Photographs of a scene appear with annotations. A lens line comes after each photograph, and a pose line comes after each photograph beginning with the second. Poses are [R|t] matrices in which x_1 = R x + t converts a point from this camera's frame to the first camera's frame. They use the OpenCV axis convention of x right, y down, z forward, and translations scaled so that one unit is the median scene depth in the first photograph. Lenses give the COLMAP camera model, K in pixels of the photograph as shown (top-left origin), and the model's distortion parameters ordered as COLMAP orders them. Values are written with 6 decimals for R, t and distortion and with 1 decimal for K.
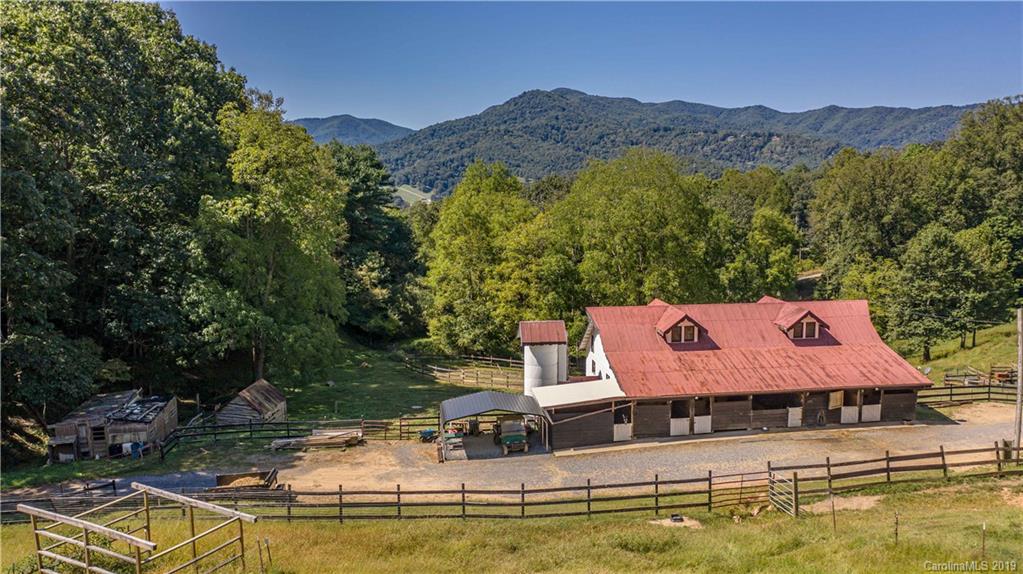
lens RADIAL K [[808.6, 0, 513.1], [0, 808.6, 286.3], [0, 0, 1]] dist [-0.019540, 0.016316]
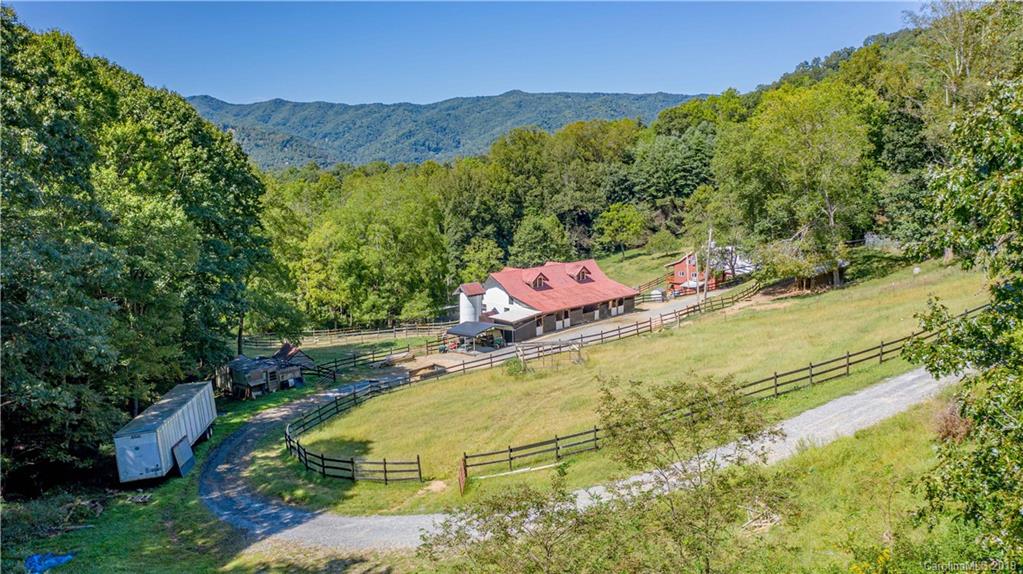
lens RADIAL K [[808.6, 0, 510.5], [0, 808.6, 286.9], [0, 0, 1]] dist [-0.019540, 0.016316]
pose [[0.796684, -0.092929, 0.597209, -0.953614], [0.085803, 0.995491, 0.040441, -0.014248], [-0.598275, 0.019024, 0.801065, -0.493655]]
